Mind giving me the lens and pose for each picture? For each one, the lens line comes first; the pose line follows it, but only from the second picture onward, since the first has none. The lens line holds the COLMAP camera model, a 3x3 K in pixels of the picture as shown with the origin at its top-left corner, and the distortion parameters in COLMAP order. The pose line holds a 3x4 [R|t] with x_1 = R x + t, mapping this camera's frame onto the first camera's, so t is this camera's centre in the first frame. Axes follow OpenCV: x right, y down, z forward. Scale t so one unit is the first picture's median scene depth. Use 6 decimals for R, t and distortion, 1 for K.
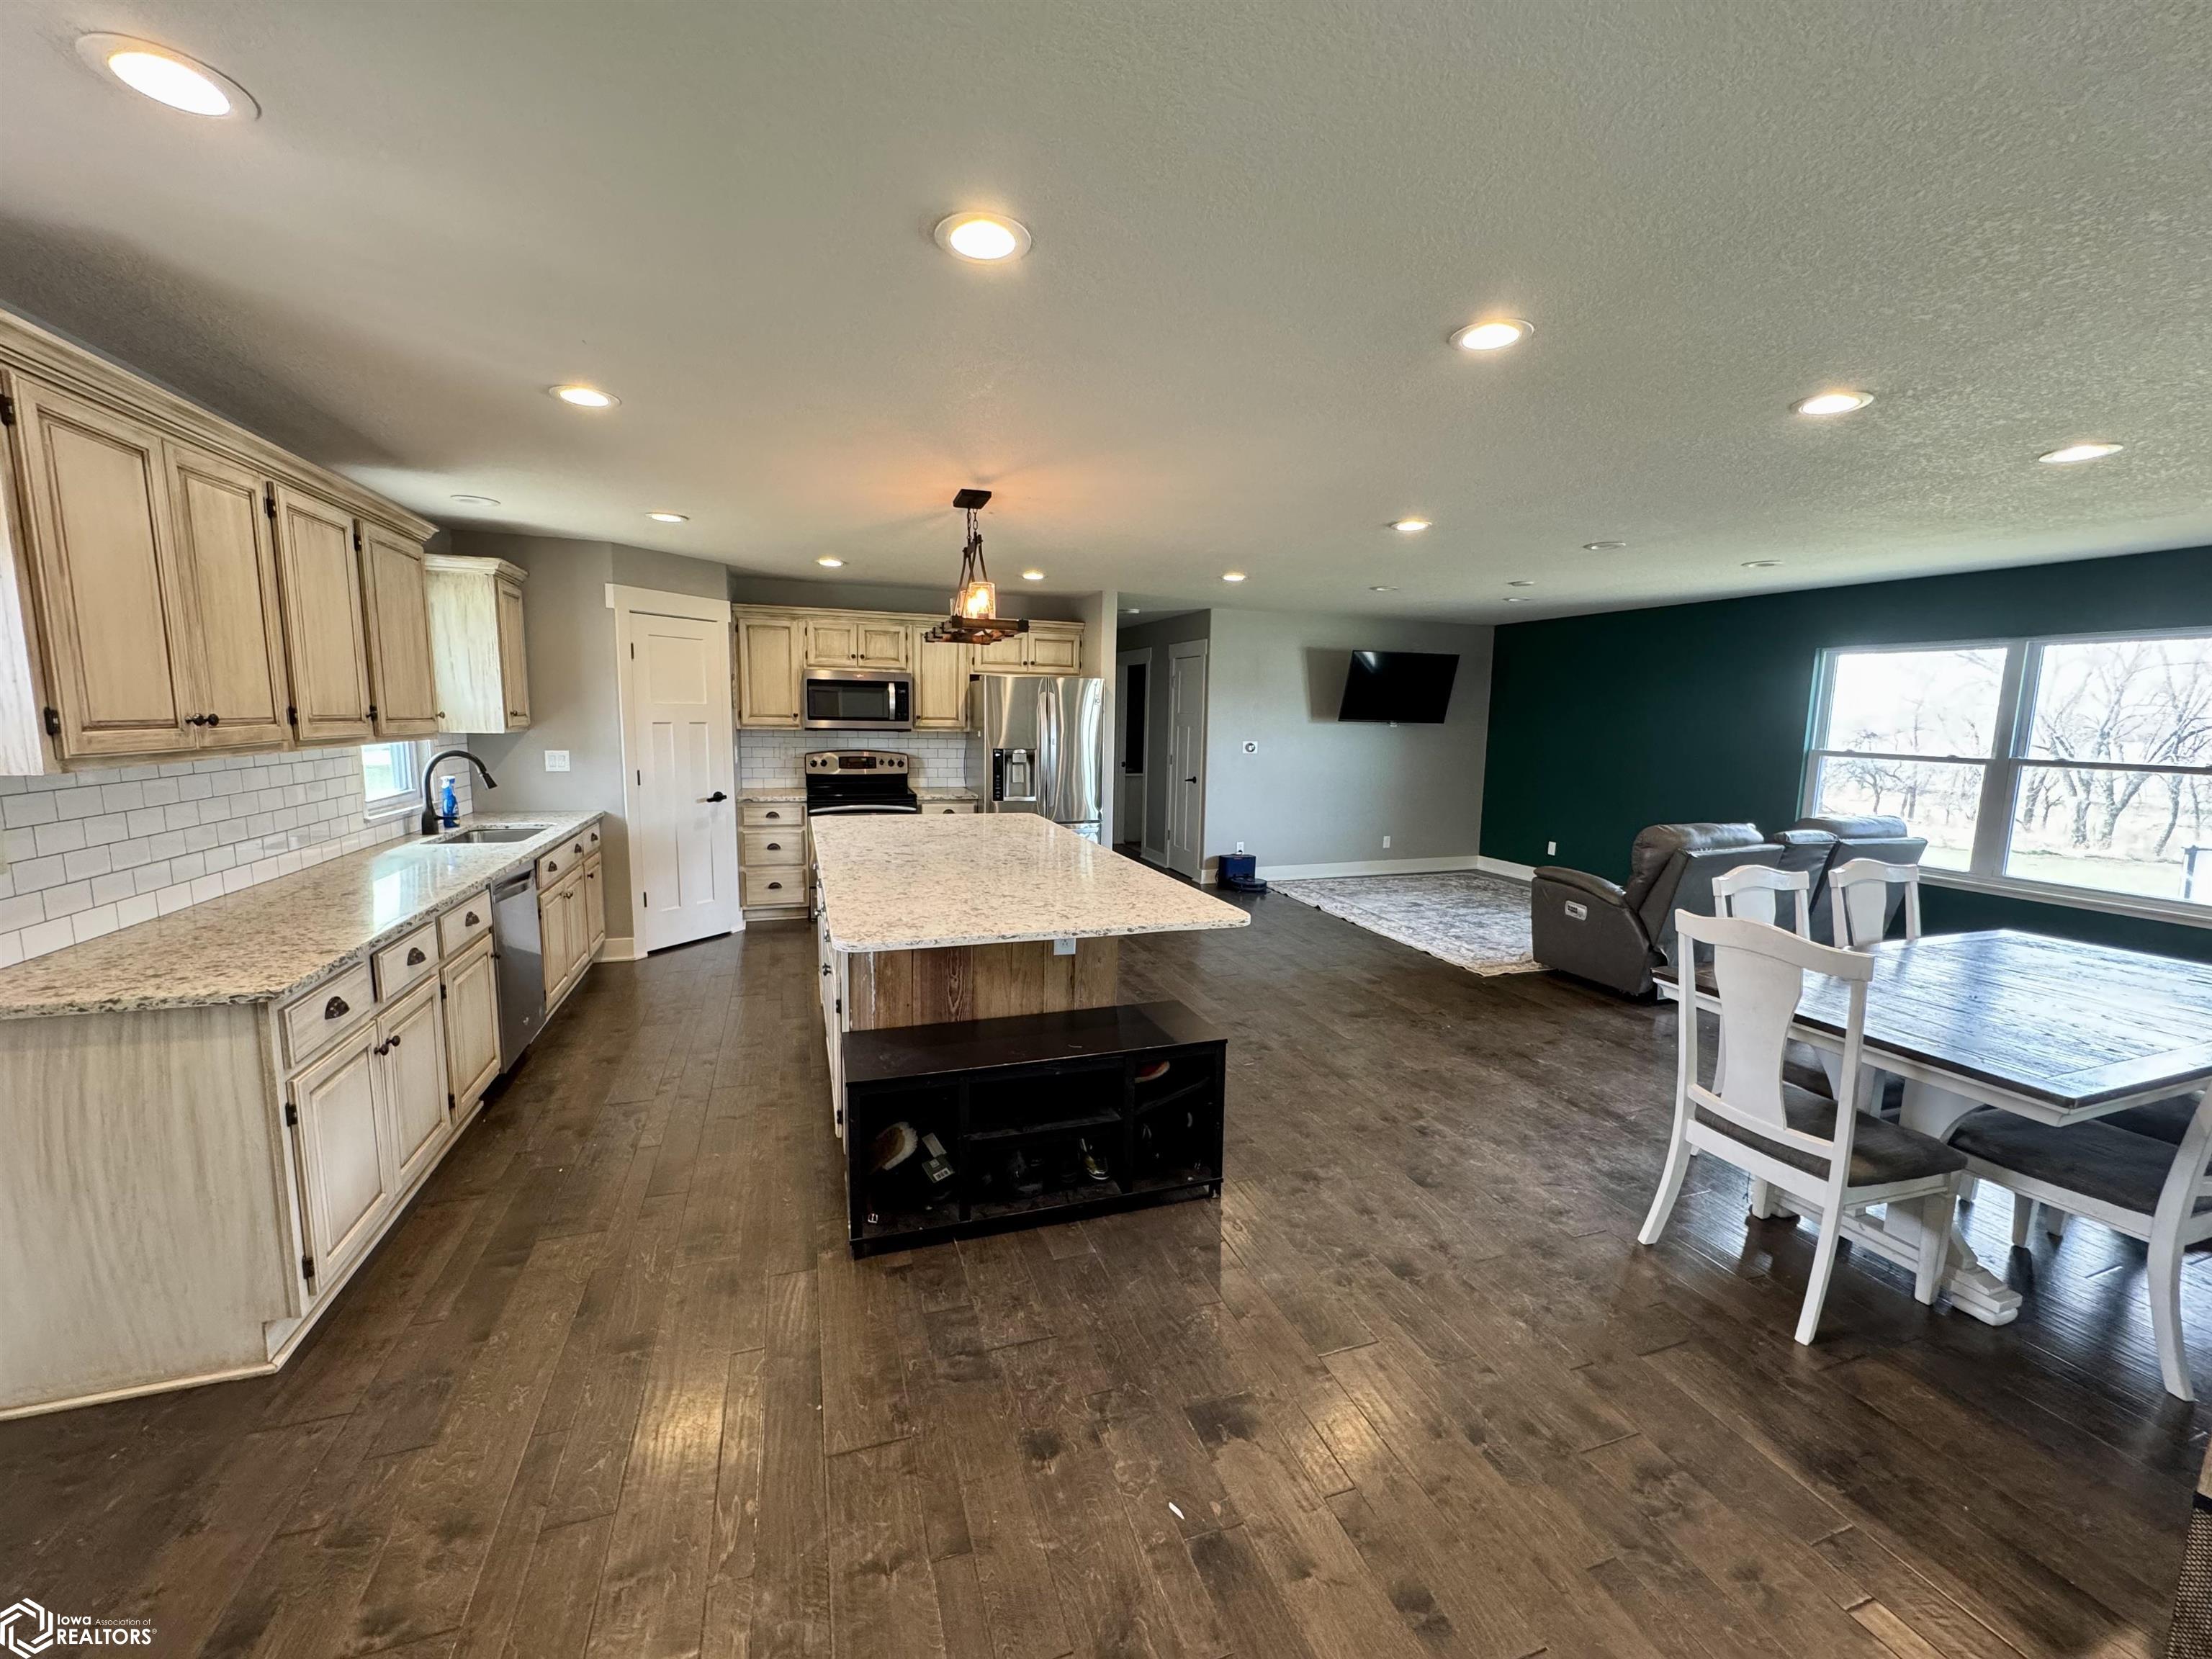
lens RADIAL K [[879.1, 0, 1105.1], [0, 879.1, 827.8], [0, 0, 1]] dist [-0.000433, -0.000017]
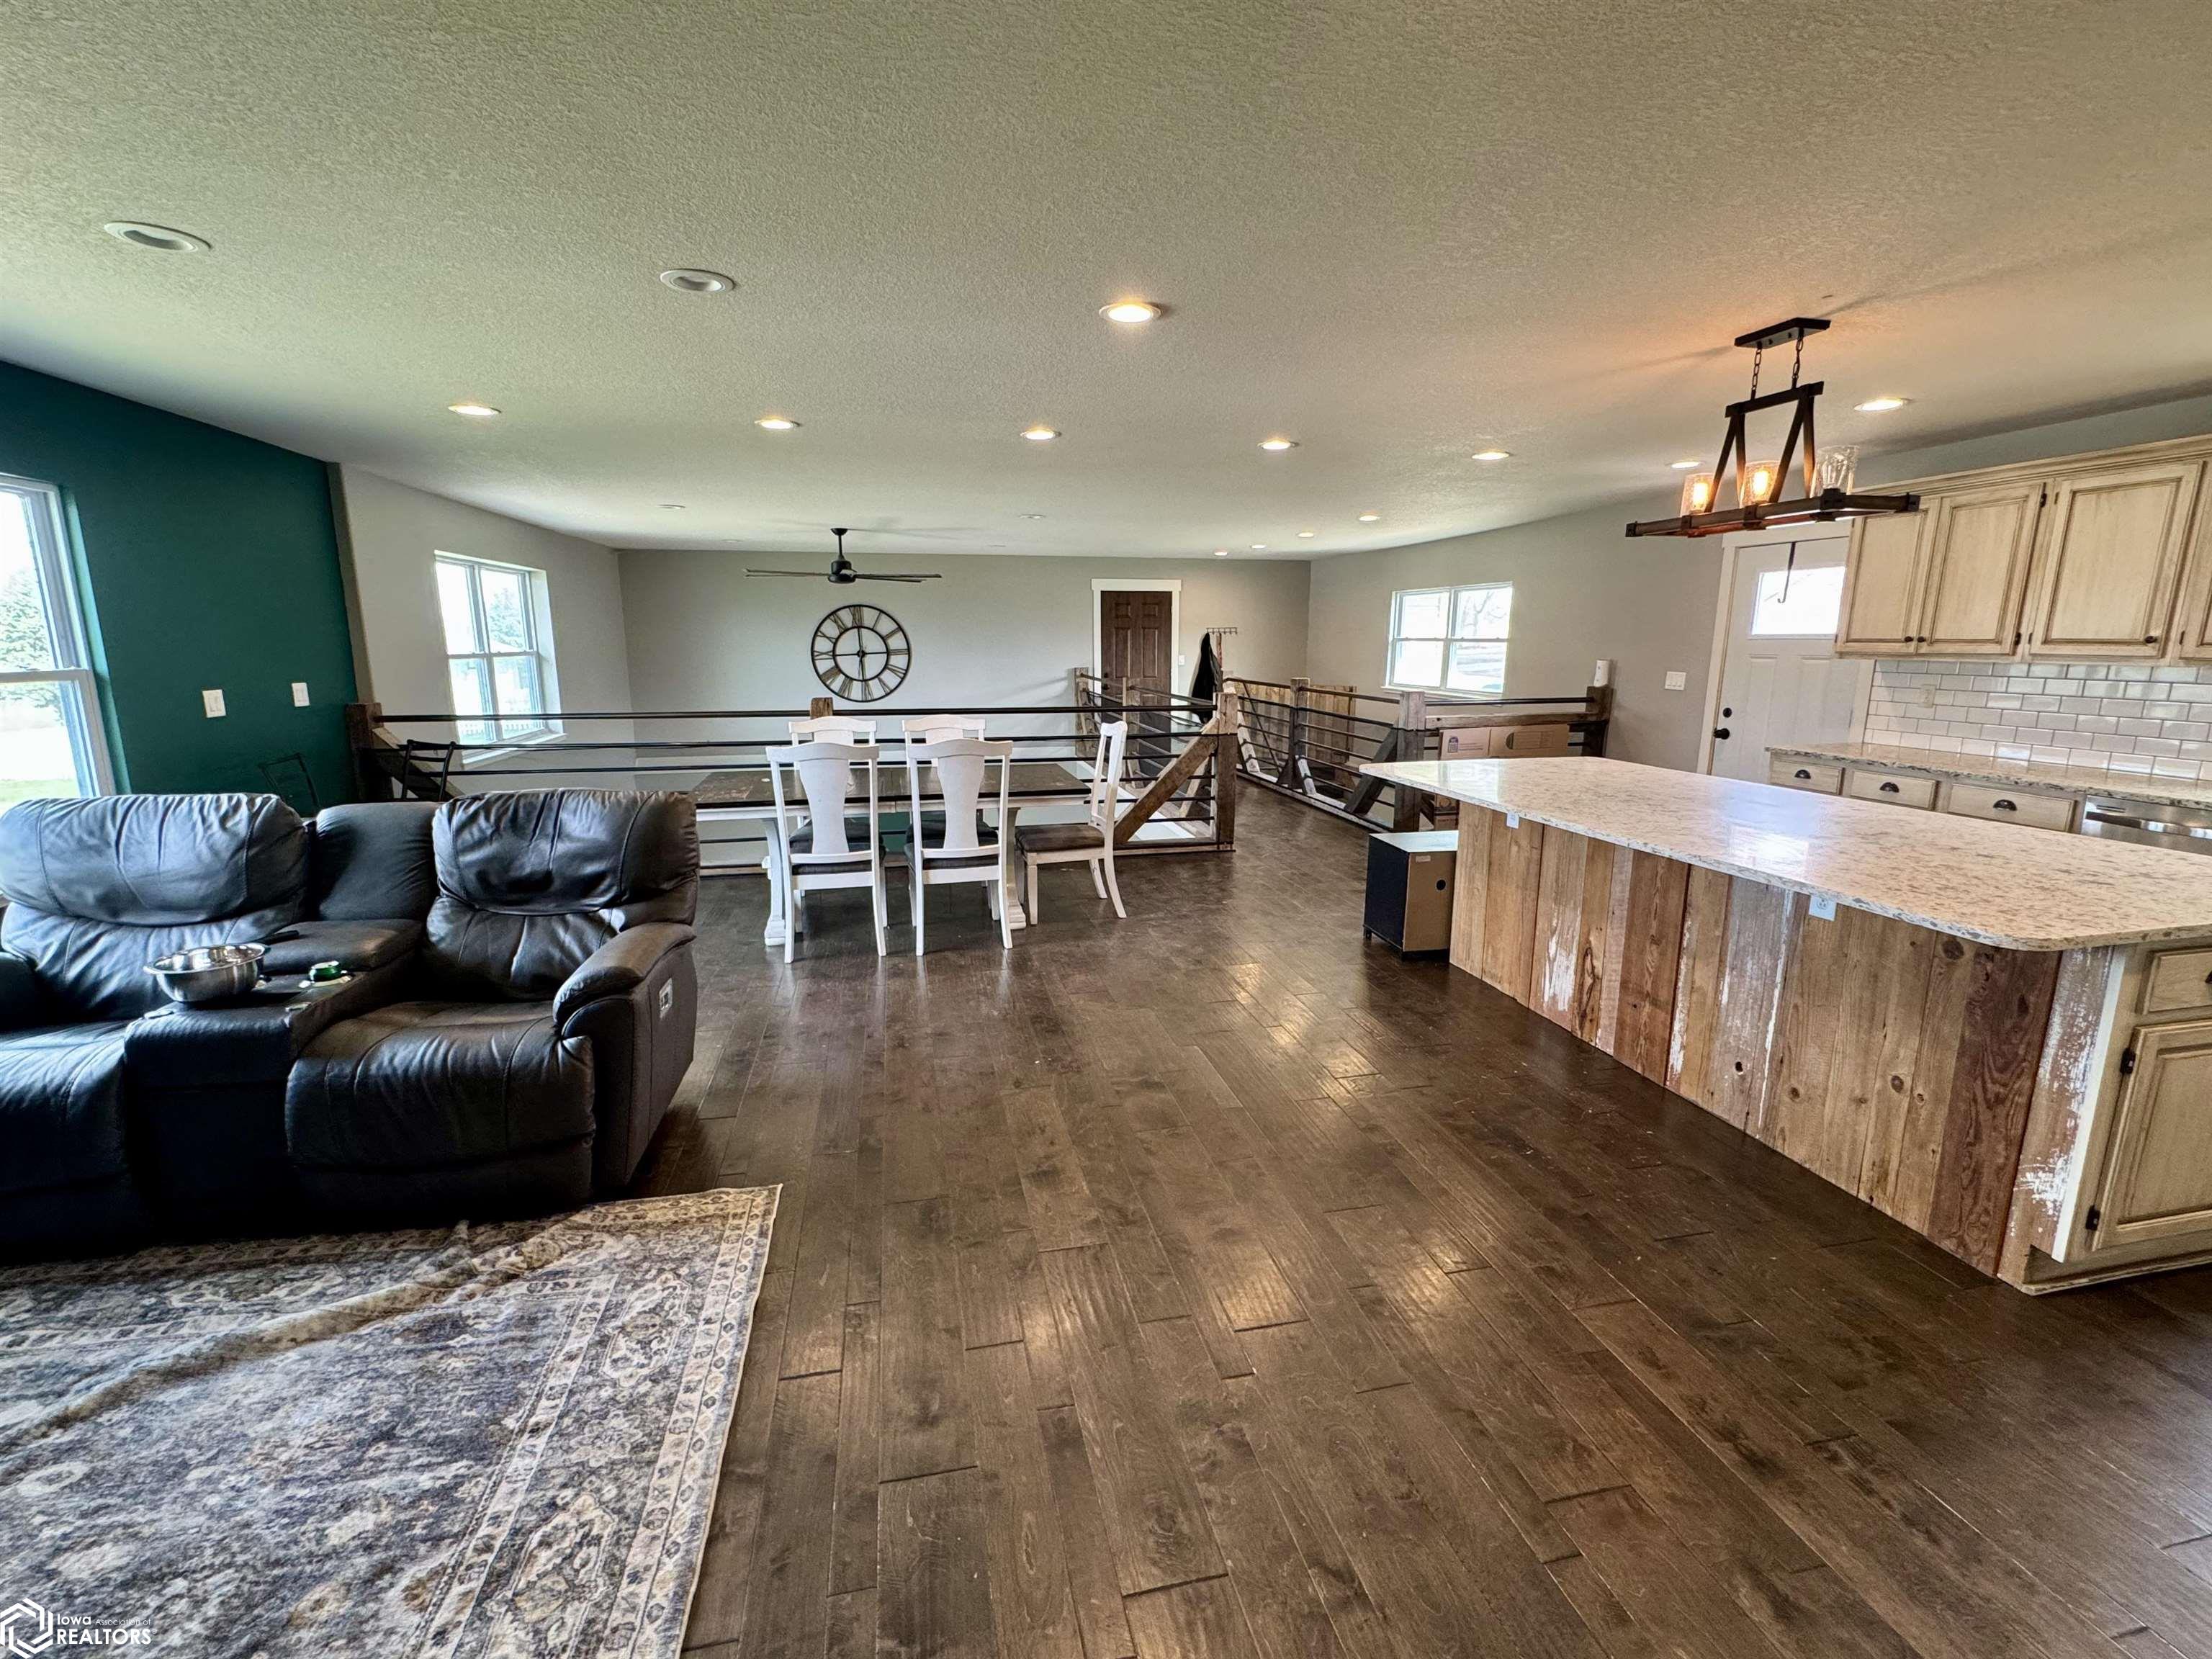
lens RADIAL K [[963.1, 0, 1104.9], [0, 963.1, 825.5], [0, 0, 1]] dist [0.001240, -0.000632]
pose [[-0.992513, -0.041374, 0.114922, 0.216839], [-0.002355, 0.947190, 0.320665, -0.173408], [-0.122120, 0.317993, -0.940195, 1.412190]]
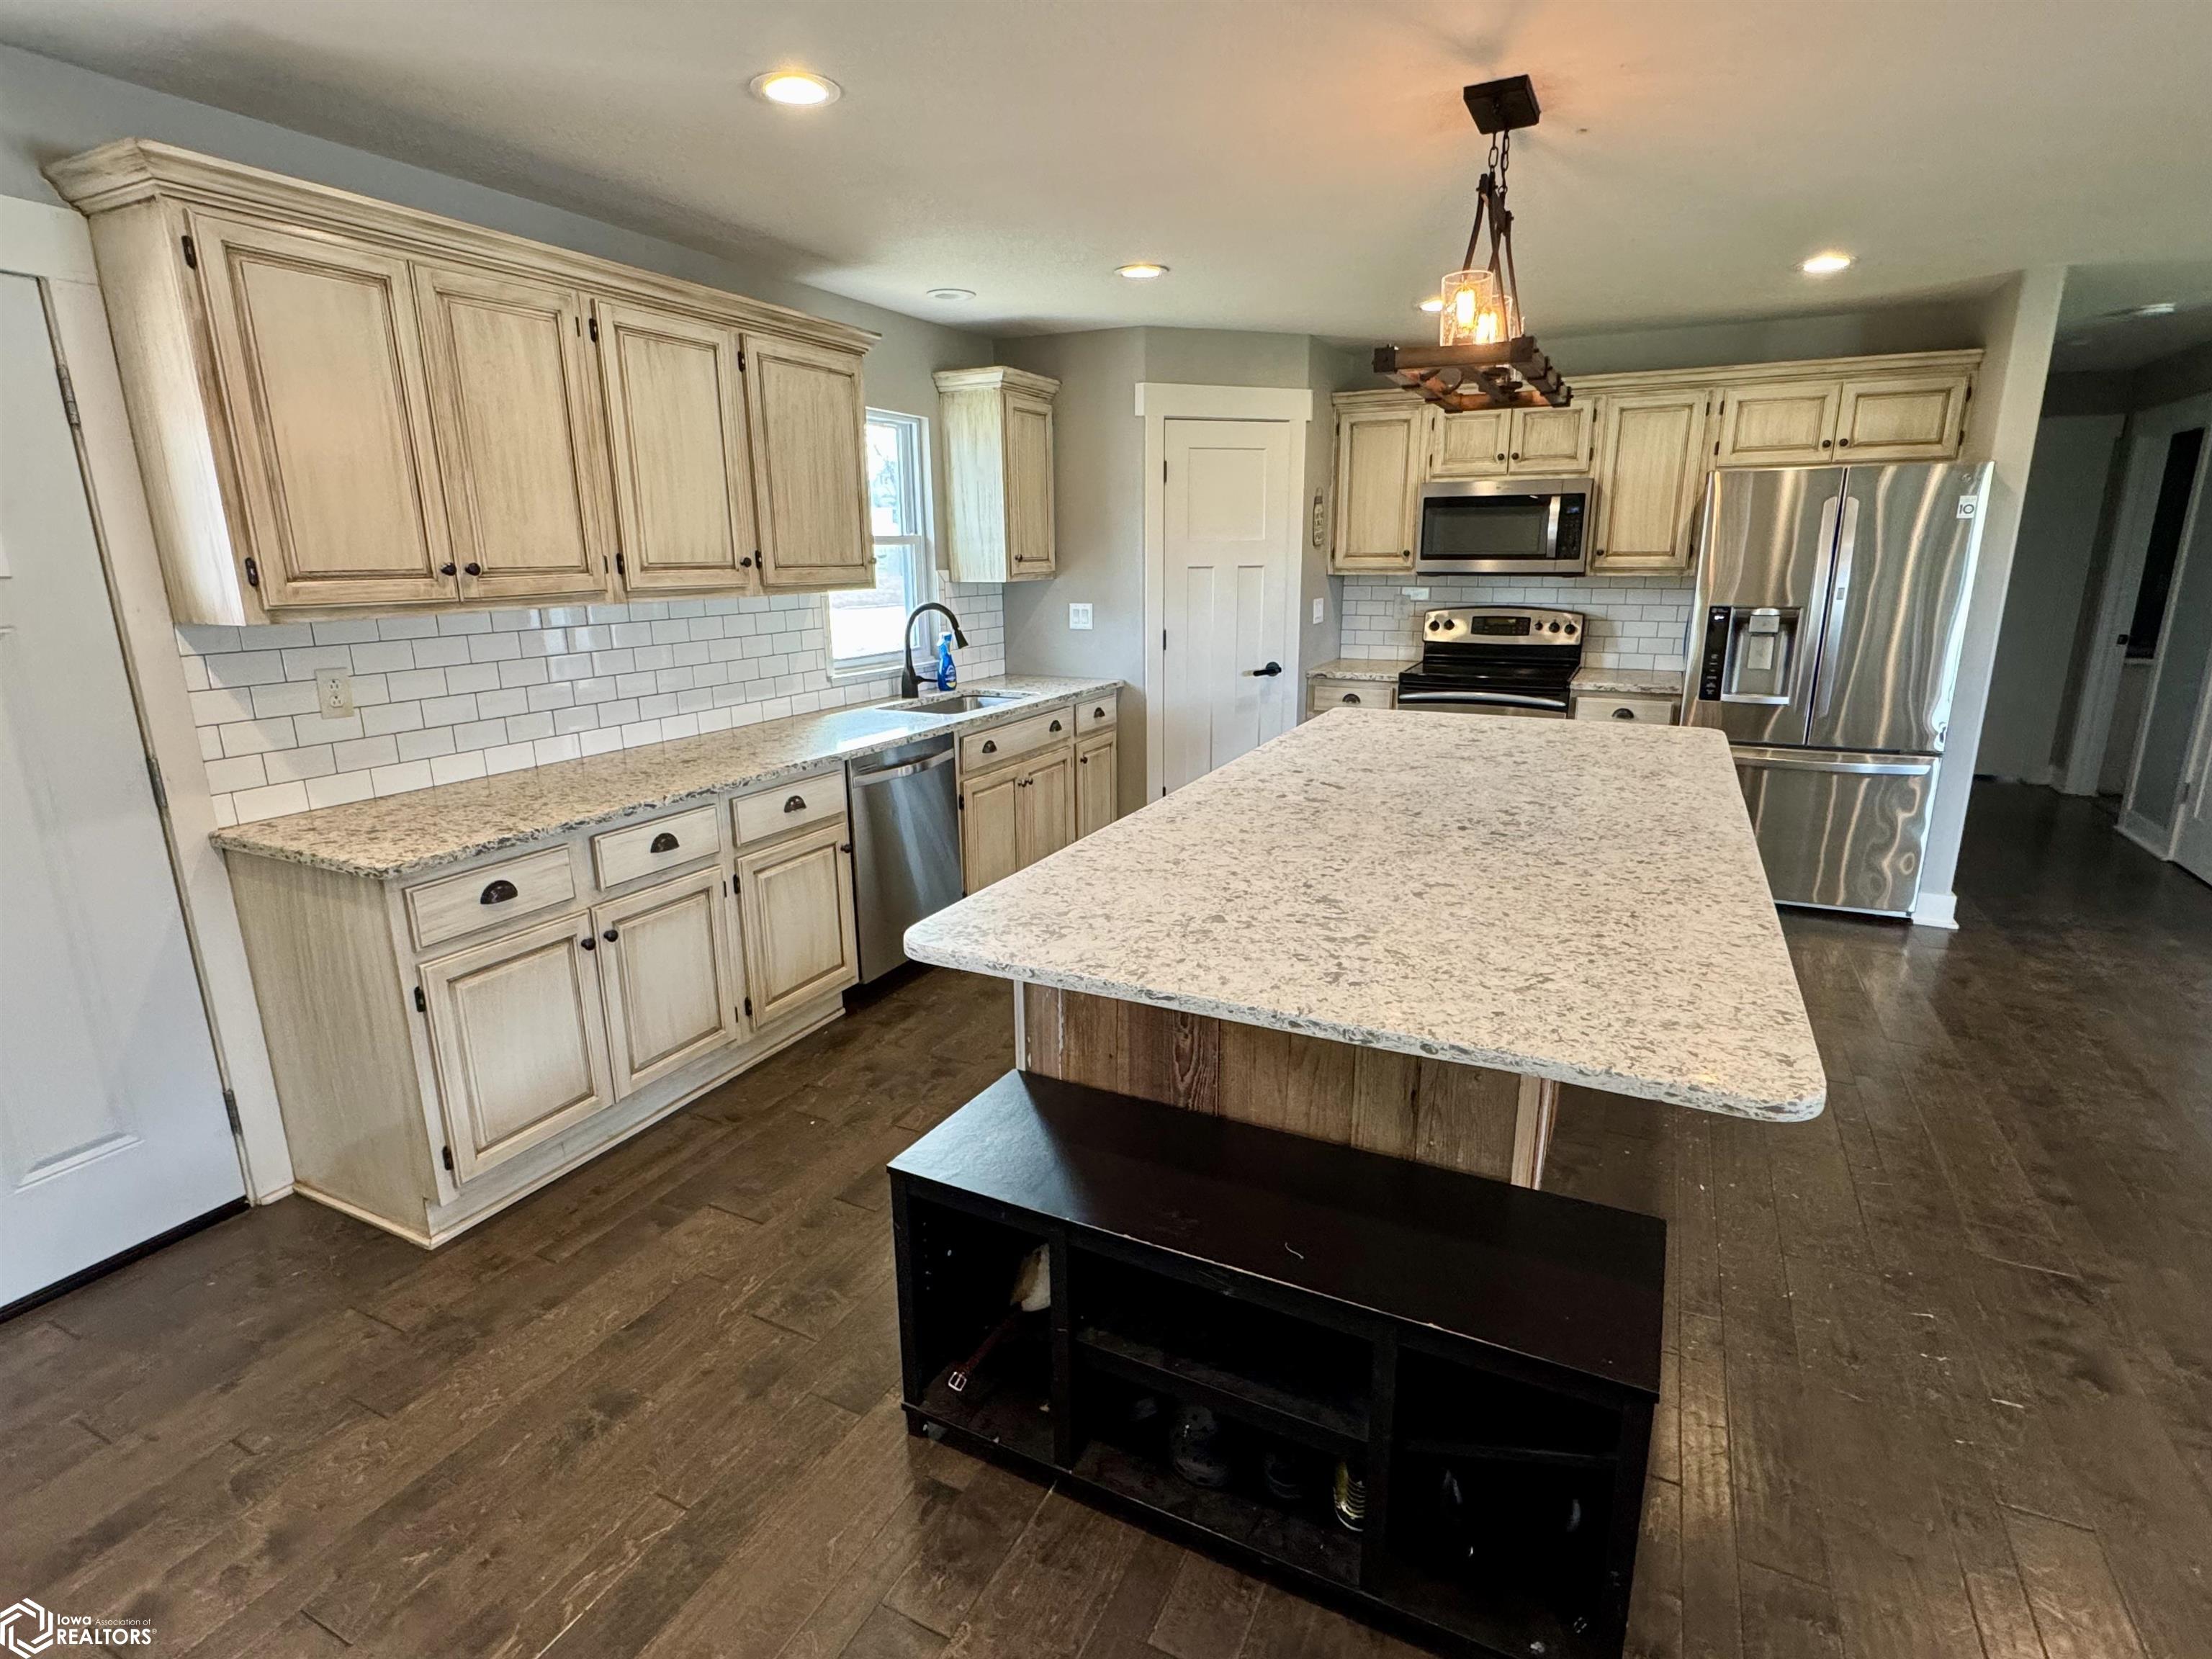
lens RADIAL K [[1105.5, 0, 1102.1], [0, 1105.5, 830.7], [0, 0, 1]] dist [-0.001447, 0.000932]
pose [[0.697255, 0.152398, -0.700435, 0.141055], [-0.071112, 0.987025, 0.143964, -0.026983], [0.713287, -0.050570, 0.699045, 0.267824]]
